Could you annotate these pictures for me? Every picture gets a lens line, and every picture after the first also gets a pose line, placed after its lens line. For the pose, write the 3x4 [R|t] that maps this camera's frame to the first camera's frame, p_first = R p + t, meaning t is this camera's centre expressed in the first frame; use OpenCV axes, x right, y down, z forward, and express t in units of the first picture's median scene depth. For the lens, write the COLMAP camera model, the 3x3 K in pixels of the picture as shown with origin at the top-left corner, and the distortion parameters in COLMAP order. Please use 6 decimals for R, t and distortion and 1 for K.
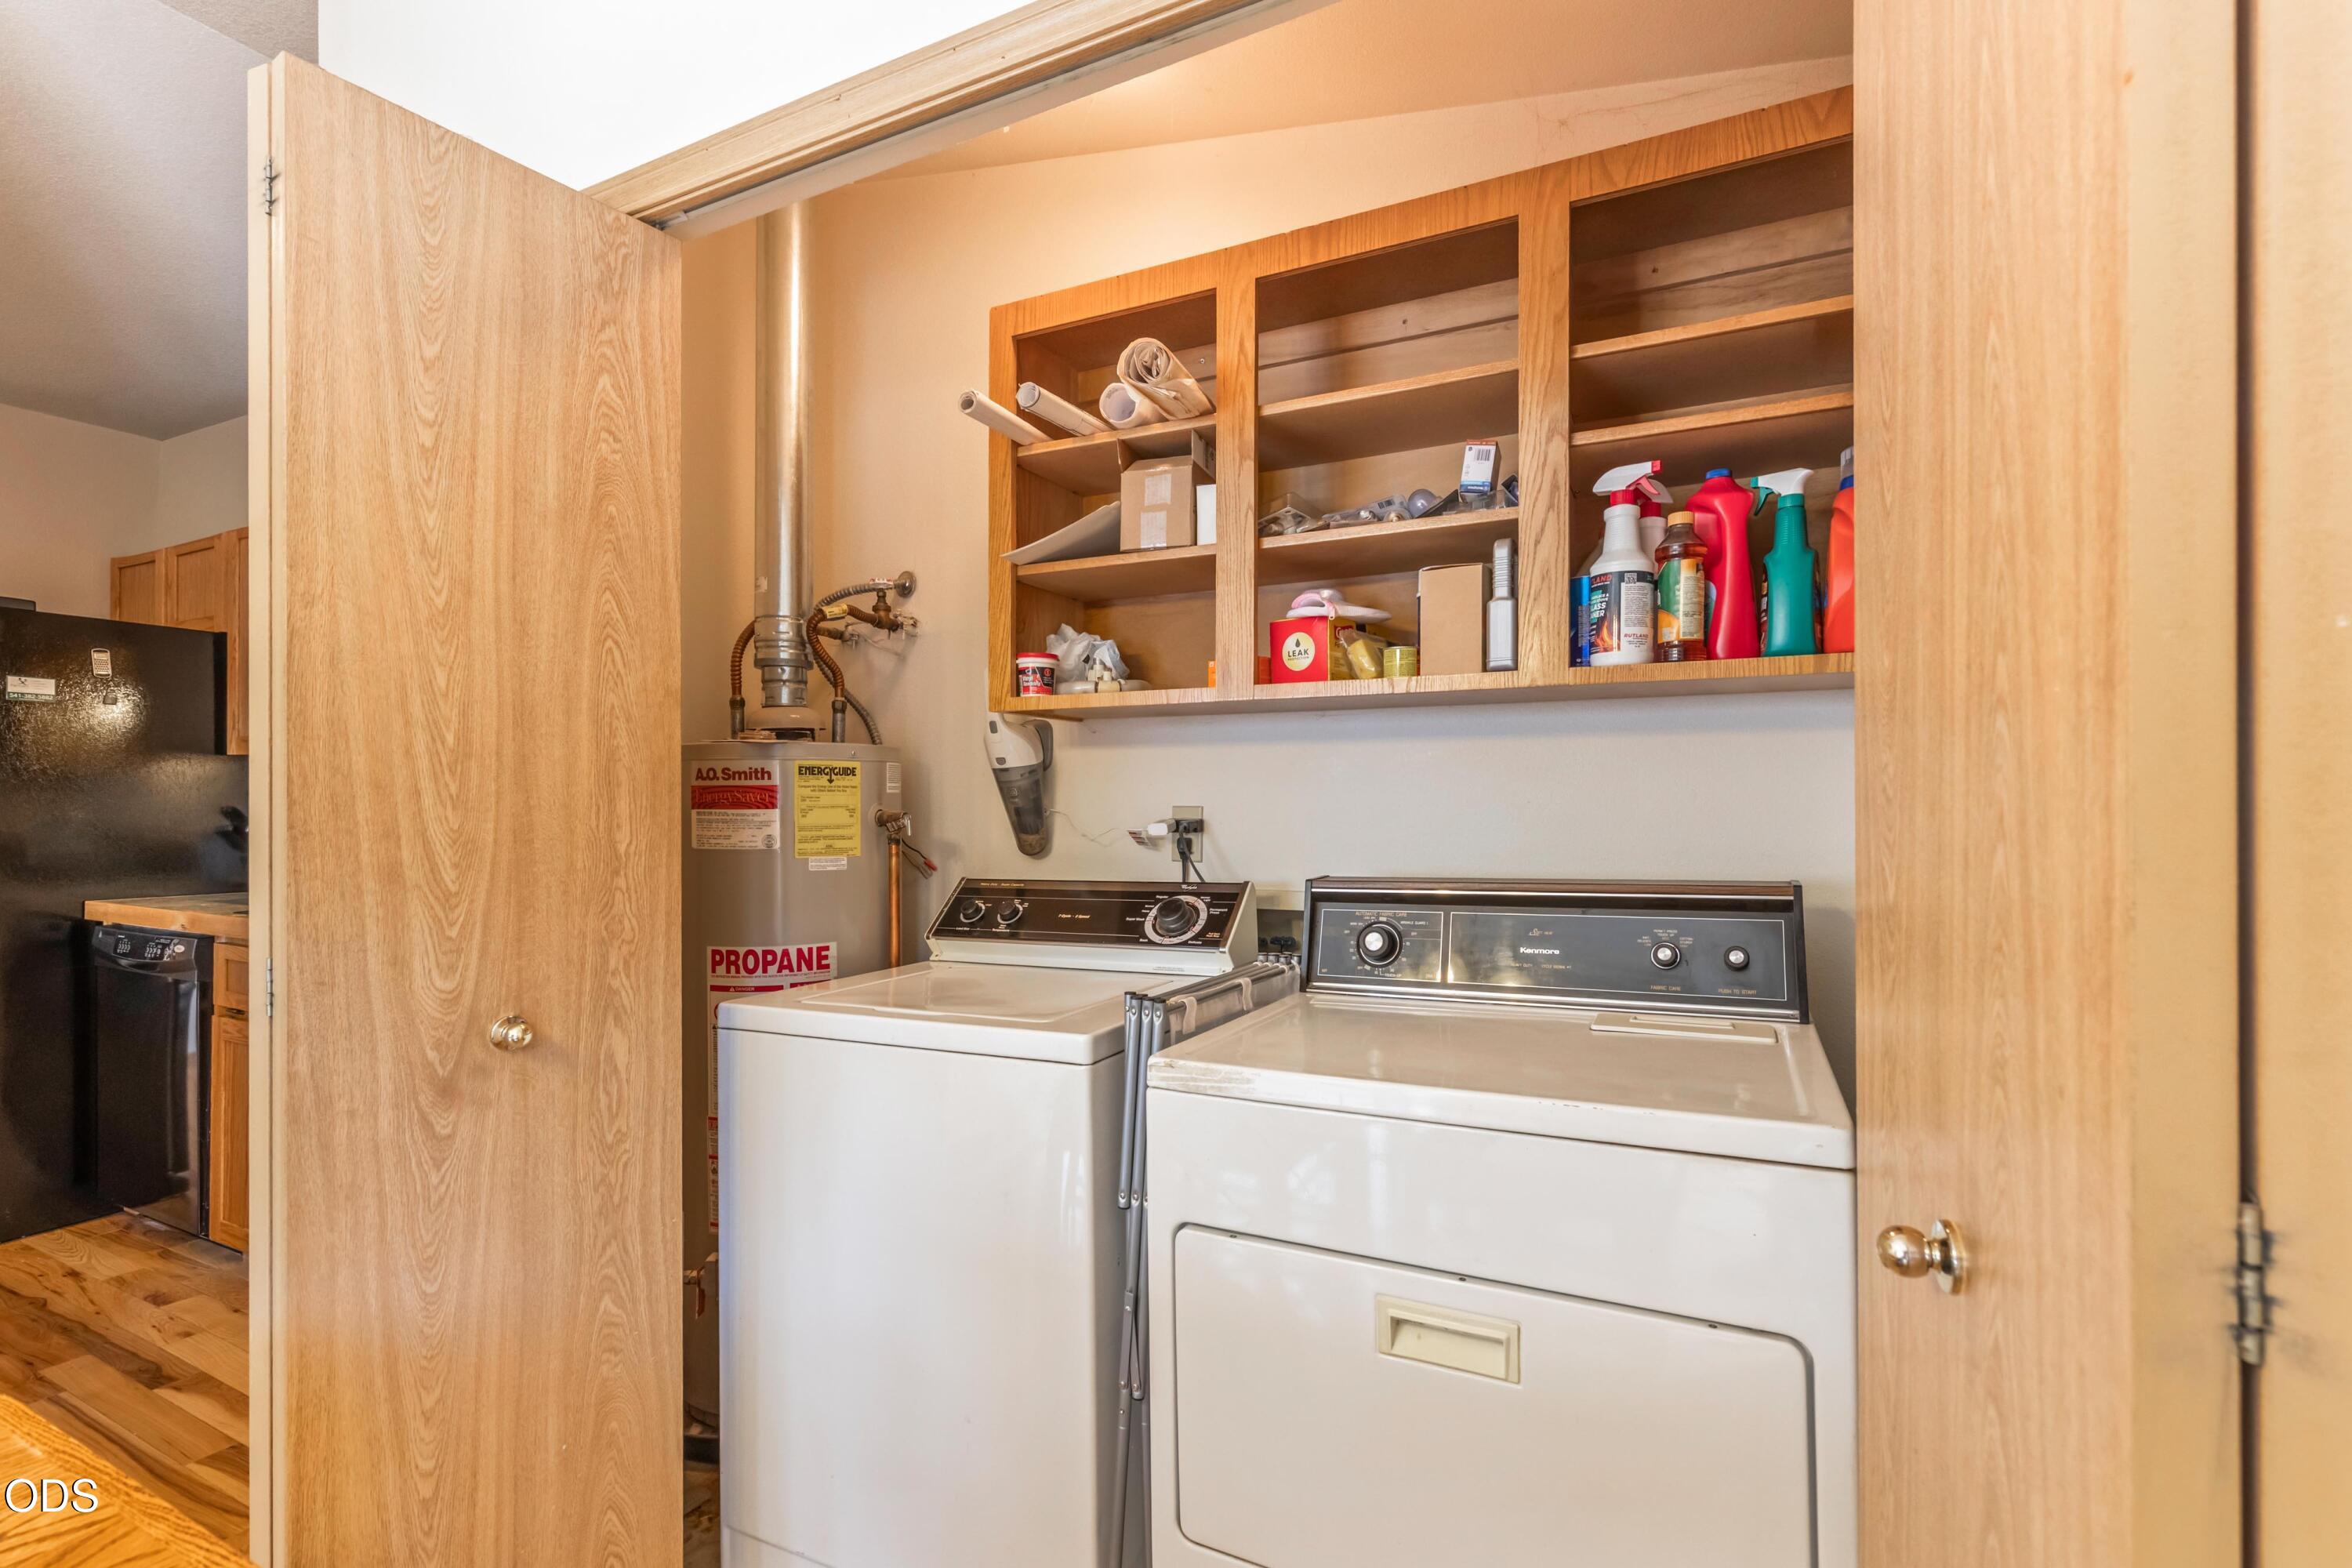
lens RADIAL K [[1049.5, 0, 1177.1], [0, 1049.5, 801.1], [0, 0, 1]] dist [0.001403, 0.000272]
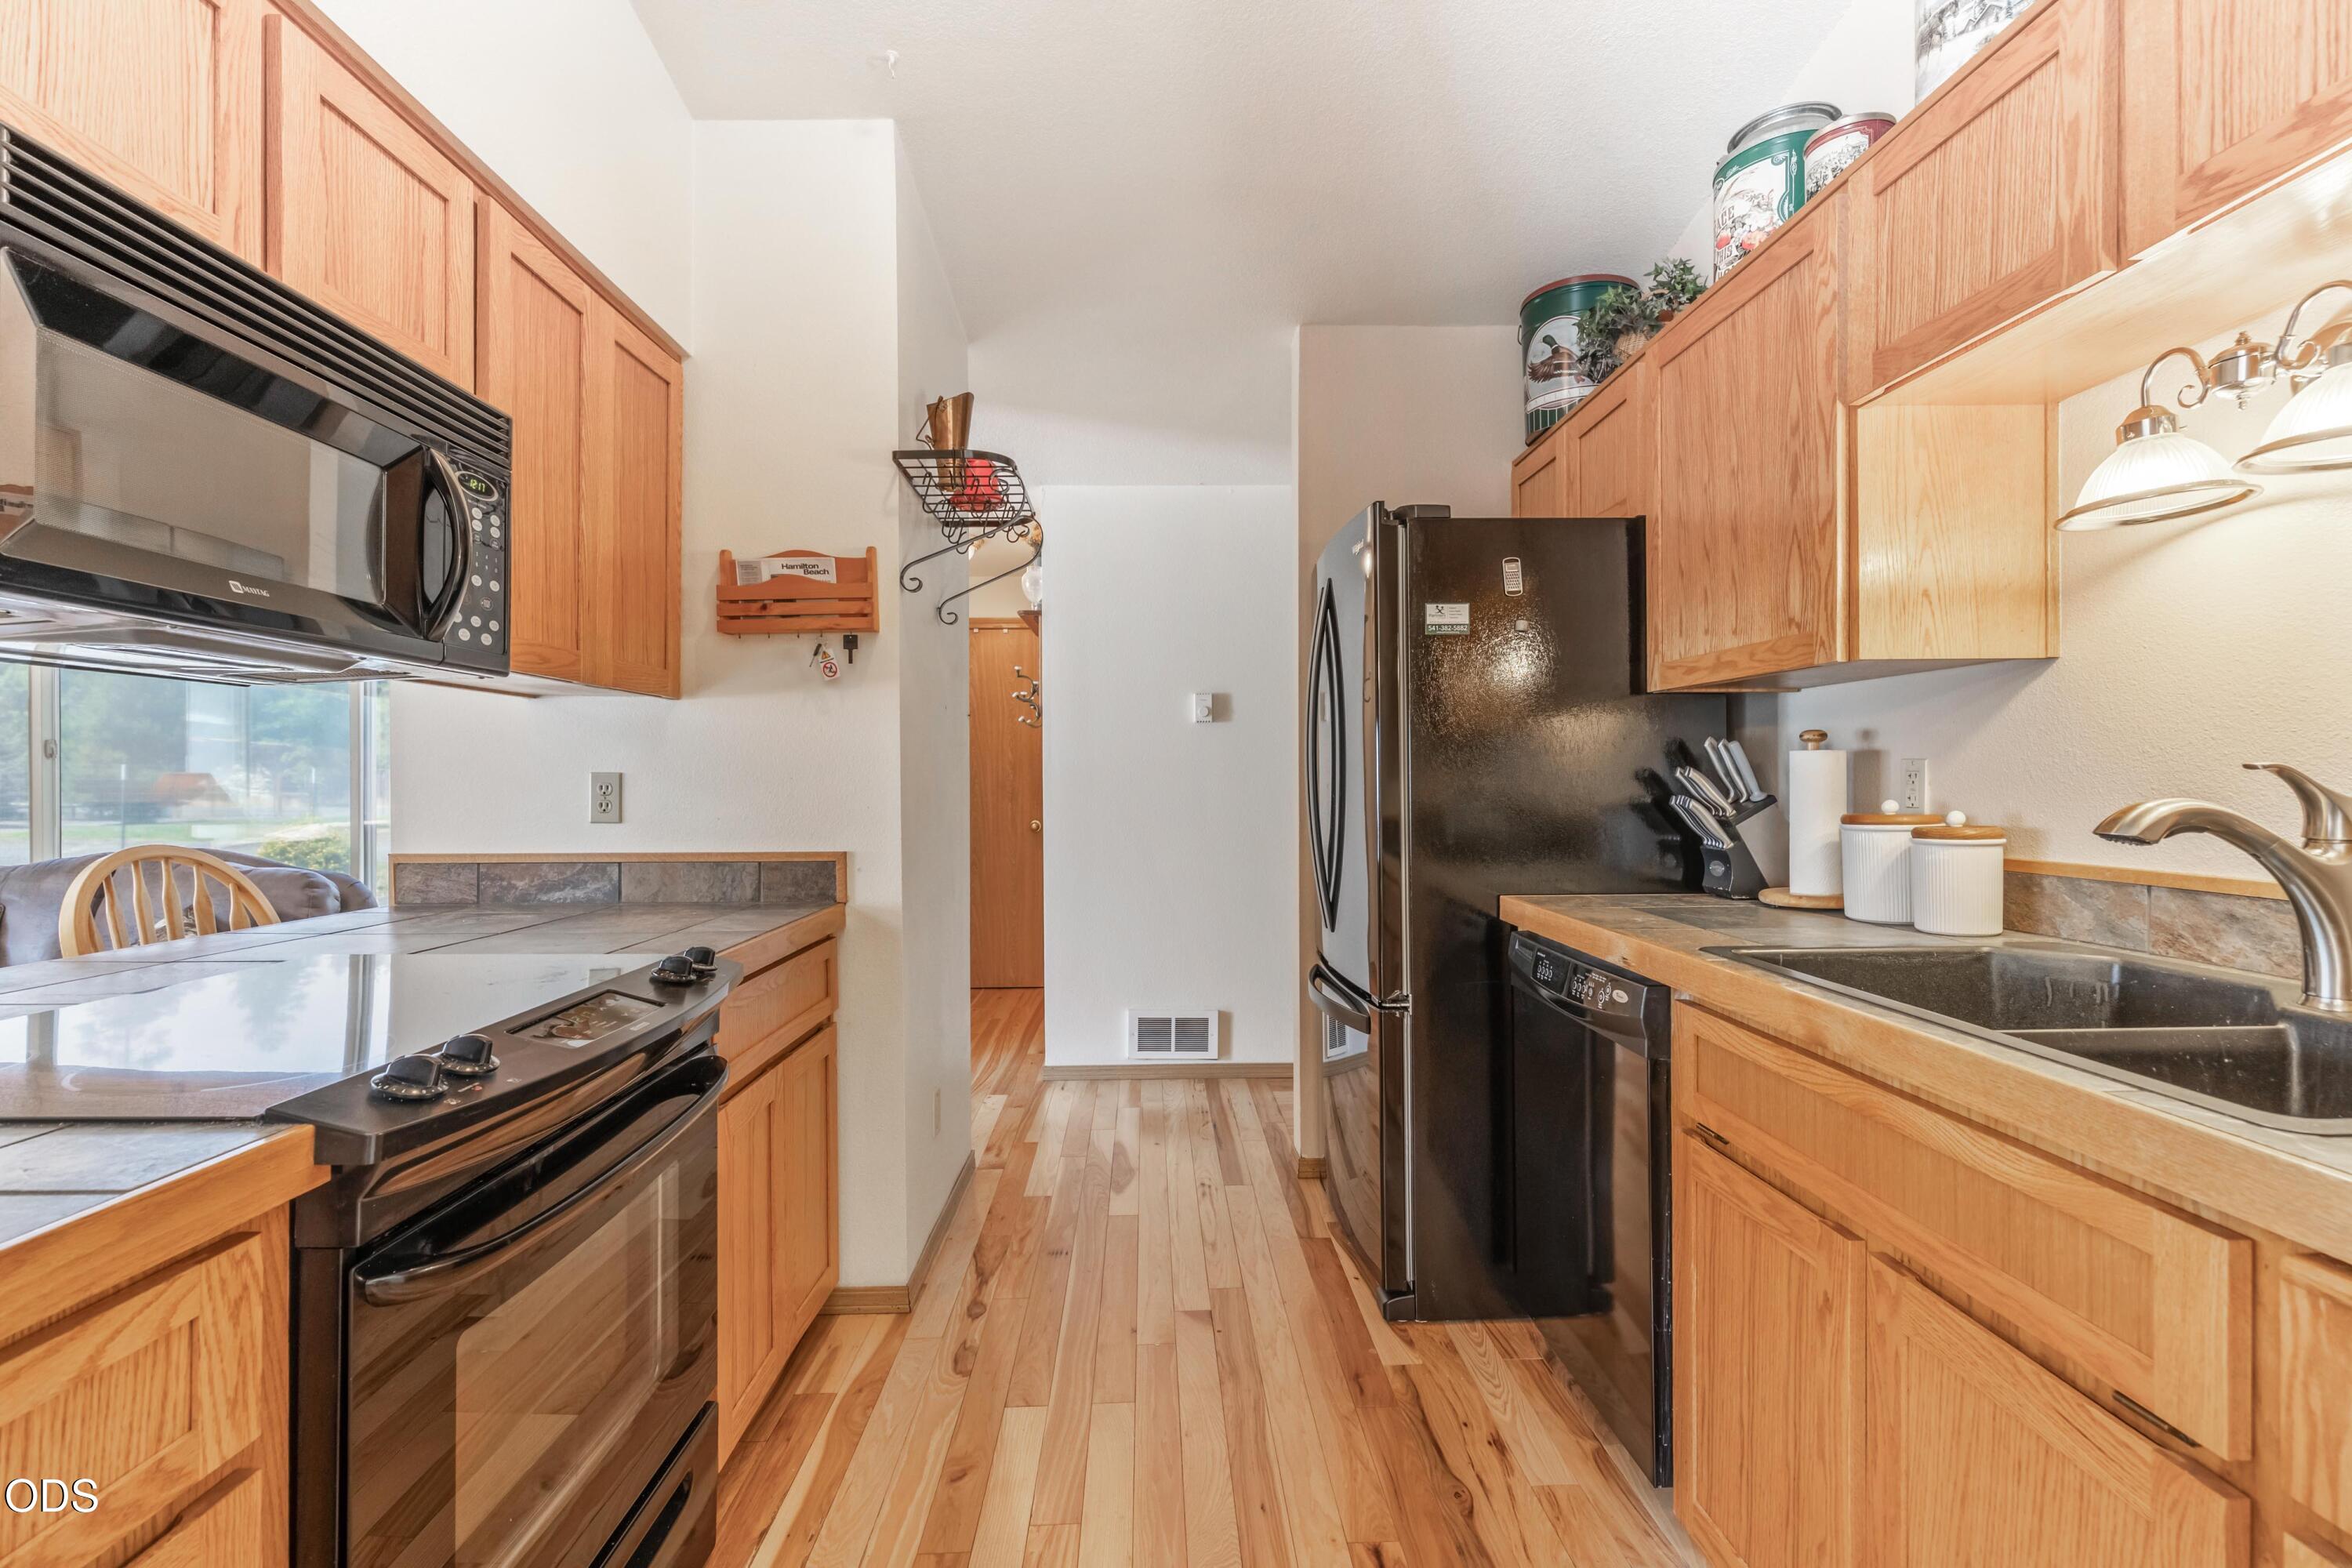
lens RADIAL K [[1083.7, 0, 1176.0], [0, 1083.7, 784.0], [0, 0, 1]] dist [-0.001638, -0.000380]
pose [[0.474782, -0.006385, -0.880080, -0.477508], [0.010606, 0.999943, -0.001533, 0.014719], [0.880040, -0.008607, 0.474822, 0.439209]]
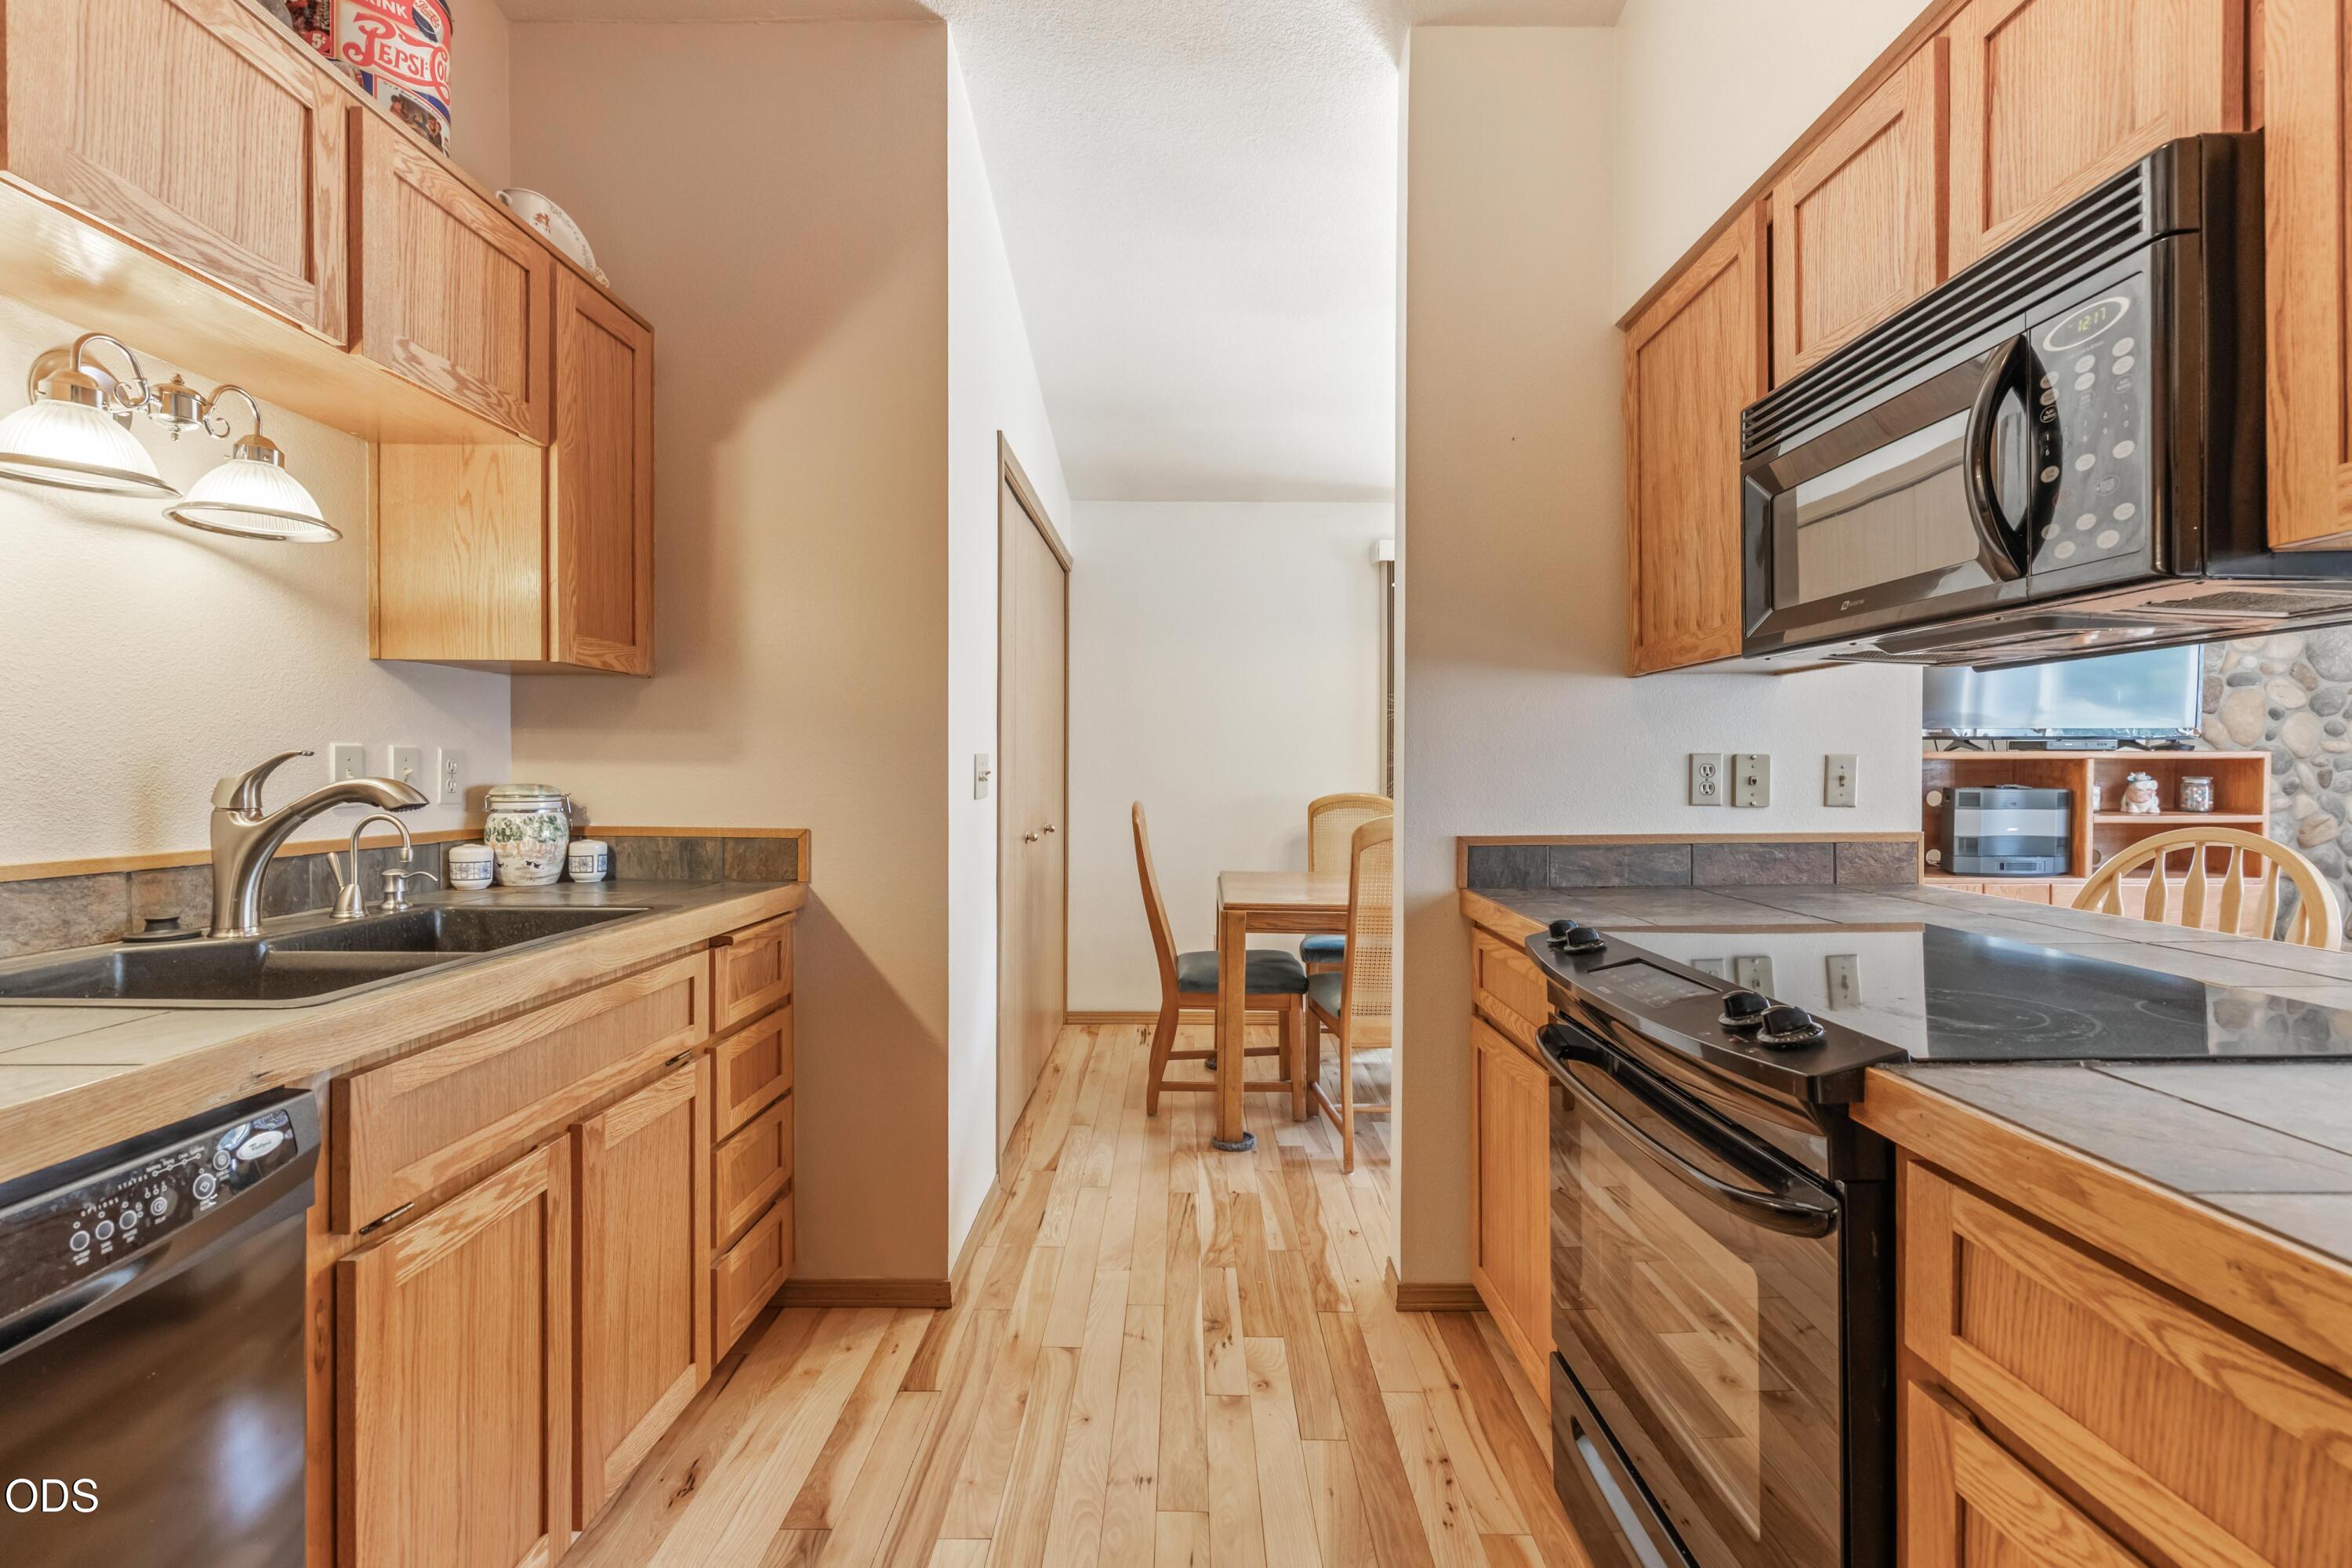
lens RADIAL K [[1049.5, 0, 1177.1], [0, 1049.5, 801.1], [0, 0, 1]] dist [0.001403, 0.000272]
pose [[-0.448338, -0.042816, 0.892838, -1.638985], [-0.005320, 0.998962, 0.045234, 0.008798], [-0.893848, 0.015530, -0.448100, 0.991335]]
